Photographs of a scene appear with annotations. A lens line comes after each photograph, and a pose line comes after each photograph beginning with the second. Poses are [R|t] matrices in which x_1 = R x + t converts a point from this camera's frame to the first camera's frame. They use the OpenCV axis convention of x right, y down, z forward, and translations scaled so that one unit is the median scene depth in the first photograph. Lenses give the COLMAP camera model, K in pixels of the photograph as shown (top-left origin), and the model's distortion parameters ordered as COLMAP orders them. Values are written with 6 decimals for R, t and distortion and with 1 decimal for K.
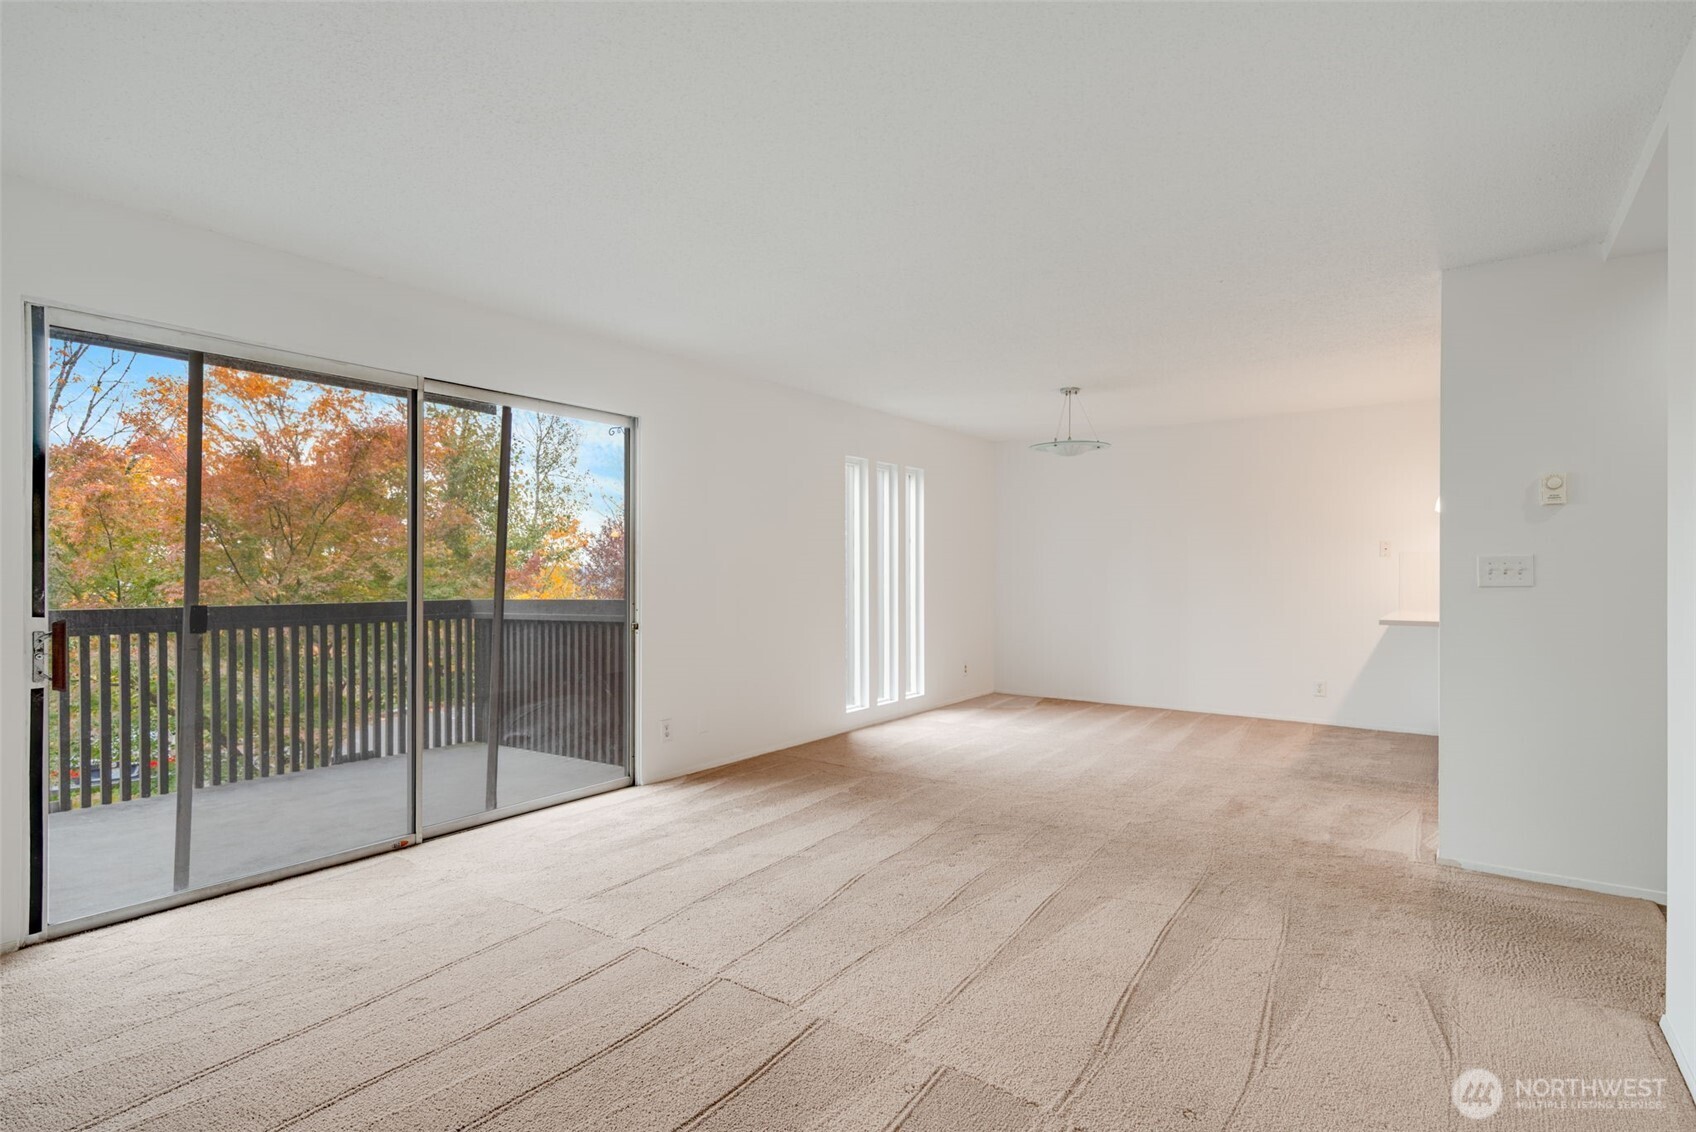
lens RADIAL K [[823.4, 0, 849.3], [0, 823.4, 570.2], [0, 0, 1]] dist [0.003943, 0.001073]
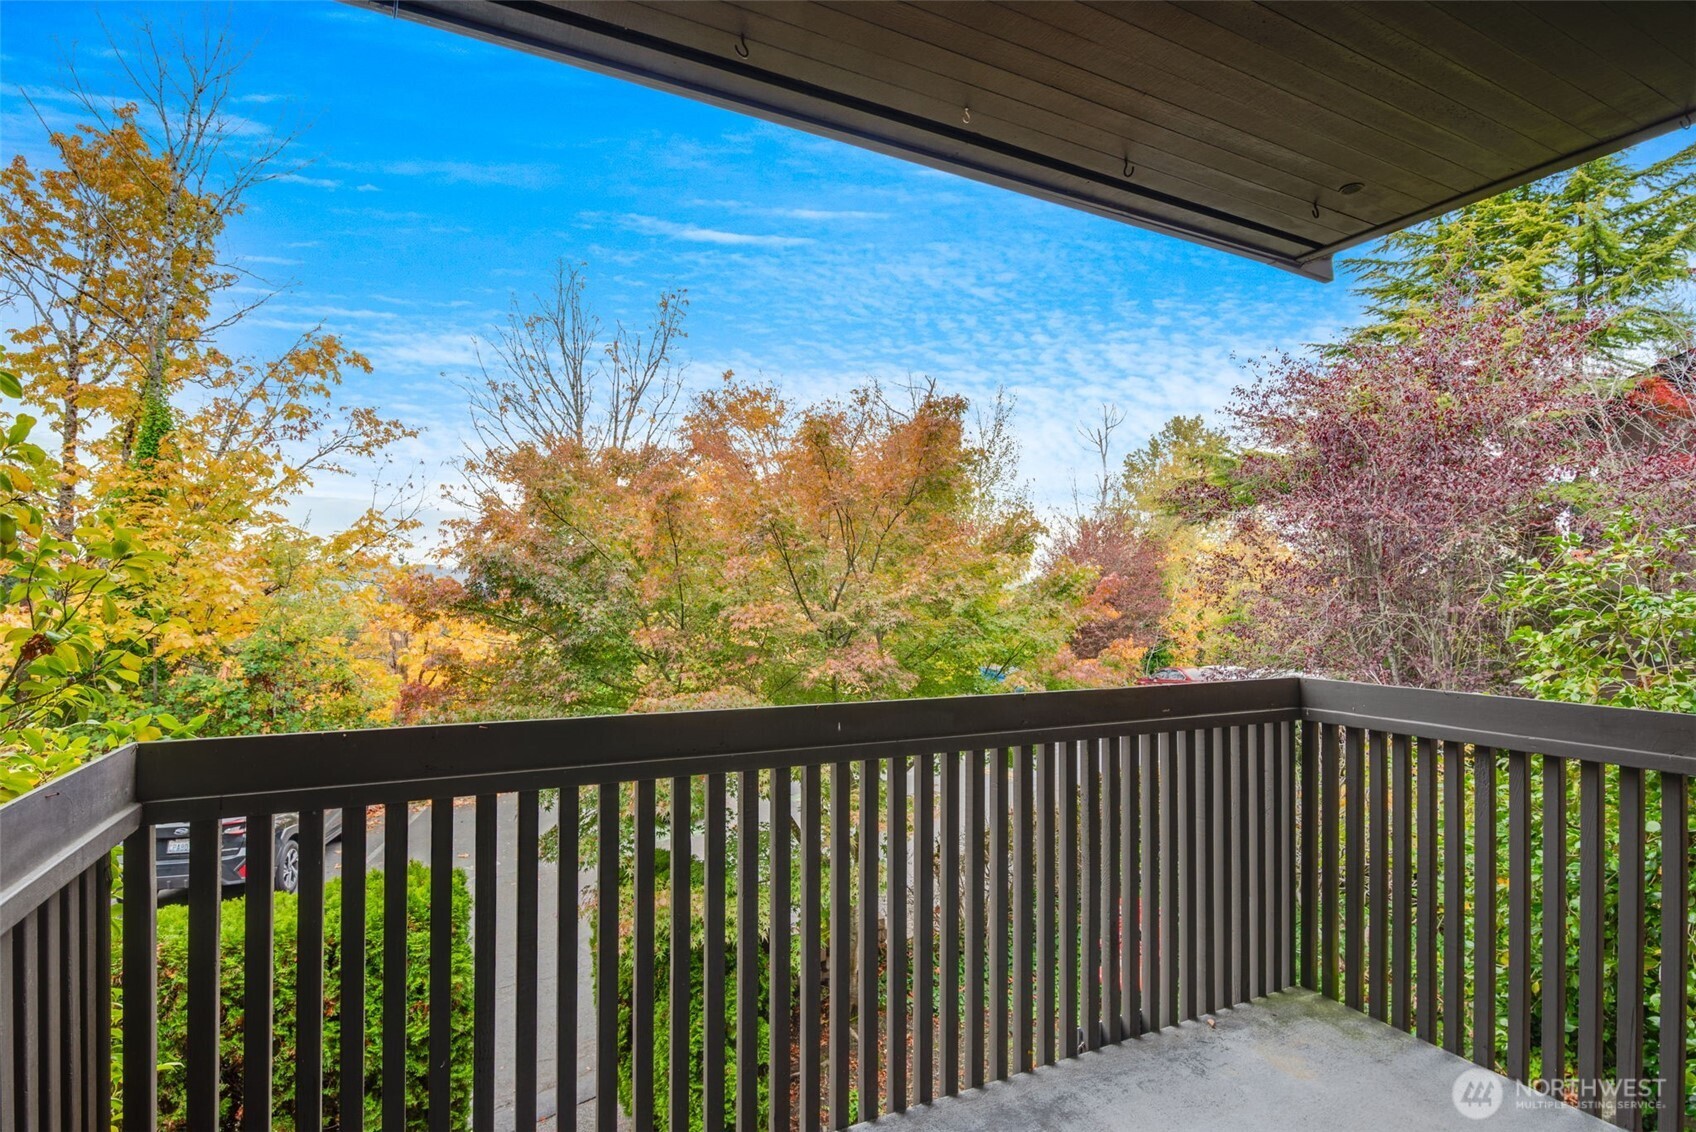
lens RADIAL K [[823.4, 0, 847.5], [0, 823.4, 572.4], [0, 0, 1]] dist [0.003943, 0.001073]
pose [[0.878524, 0.005029, -0.477671, -0.344563], [-0.011575, 0.999875, -0.010761, -0.010568], [0.477557, 0.014982, 0.878473, 0.354814]]
